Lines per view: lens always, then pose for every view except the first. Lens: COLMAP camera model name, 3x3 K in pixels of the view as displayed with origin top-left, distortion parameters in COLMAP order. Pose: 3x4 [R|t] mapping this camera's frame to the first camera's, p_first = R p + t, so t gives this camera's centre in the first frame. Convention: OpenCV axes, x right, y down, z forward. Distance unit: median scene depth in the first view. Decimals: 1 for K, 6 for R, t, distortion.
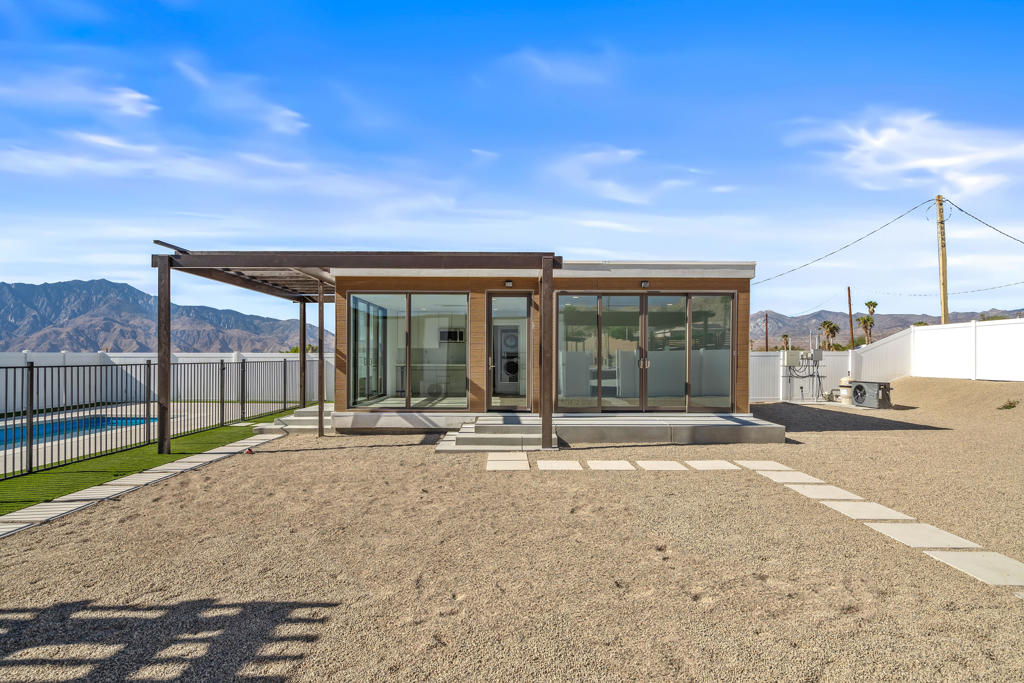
lens RADIAL K [[522.0, 0, 515.5], [0, 522.0, 354.9], [0, 0, 1]] dist [-0.001344, 0.000208]
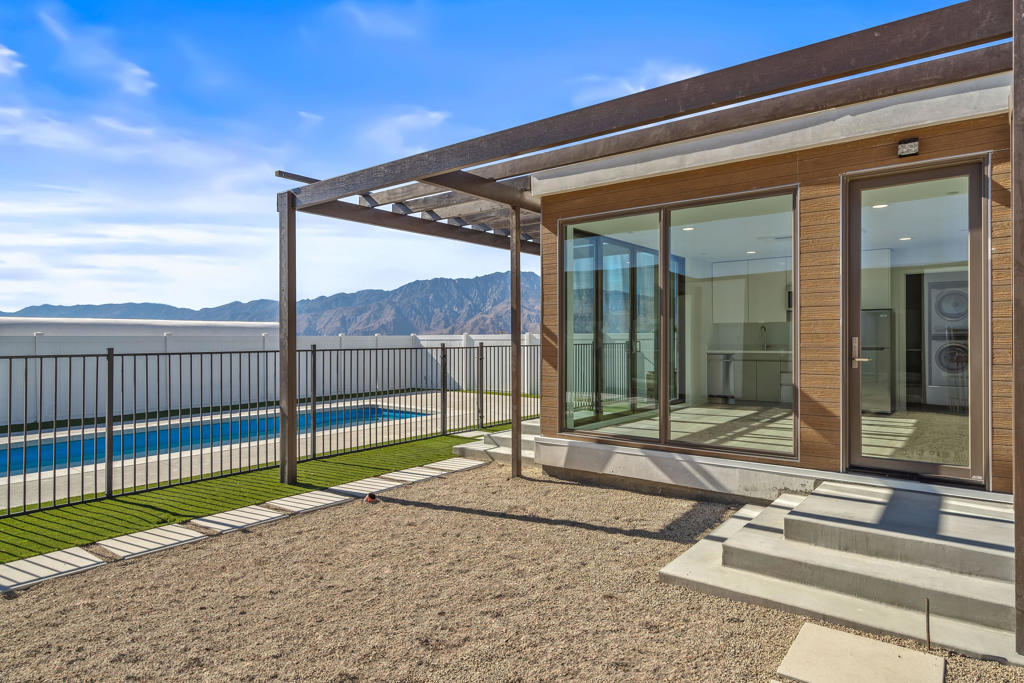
lens RADIAL K [[595.5, 0, 512.0], [0, 595.5, 341.5], [0, 0, 1]] dist [0.001138, 0.002383]
pose [[0.778825, -0.002752, -0.627235, 0.035006], [0.008551, 0.999944, 0.006230, 0.002139], [0.627183, -0.010216, 0.778805, 0.471756]]
